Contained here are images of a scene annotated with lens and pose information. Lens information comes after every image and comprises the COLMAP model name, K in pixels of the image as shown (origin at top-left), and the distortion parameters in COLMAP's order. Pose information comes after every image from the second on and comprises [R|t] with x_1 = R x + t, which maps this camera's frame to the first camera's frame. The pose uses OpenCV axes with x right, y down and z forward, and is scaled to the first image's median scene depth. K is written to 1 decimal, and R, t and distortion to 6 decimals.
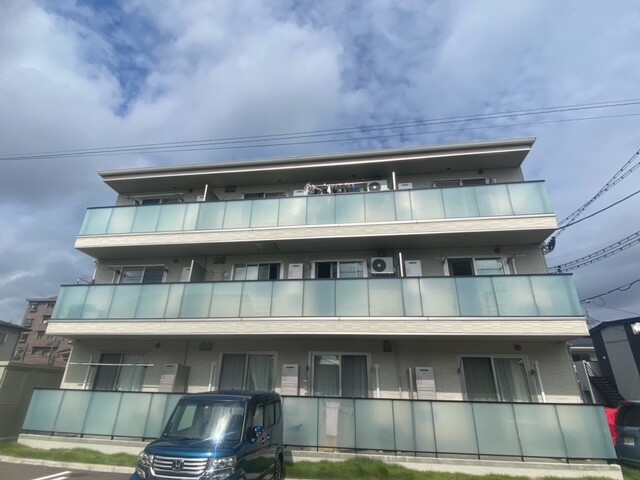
lens RADIAL K [[346.0, 0, 311.7], [0, 346.0, 225.8], [0, 0, 1]] dist [0.013515, -0.014526]
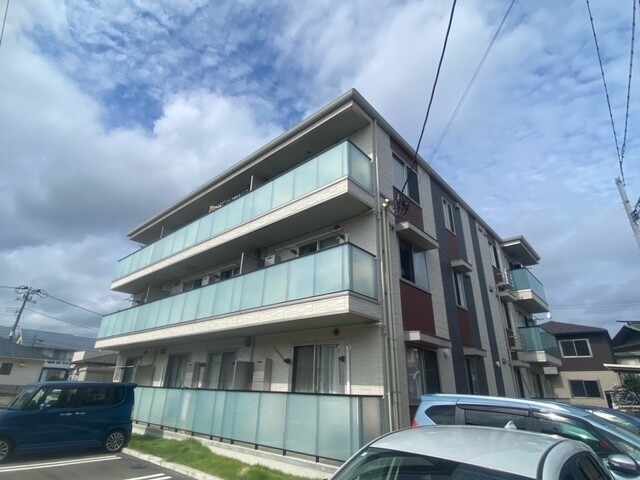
lens RADIAL K [[346.0, 0, 313.7], [0, 346.0, 232.6], [0, 0, 1]] dist [0.013515, -0.014526]
pose [[0.830301, -0.228278, -0.508419, 1.060581], [0.234211, 0.970720, -0.053359, 0.138202], [0.505714, -0.074773, 0.859455, 0.232642]]
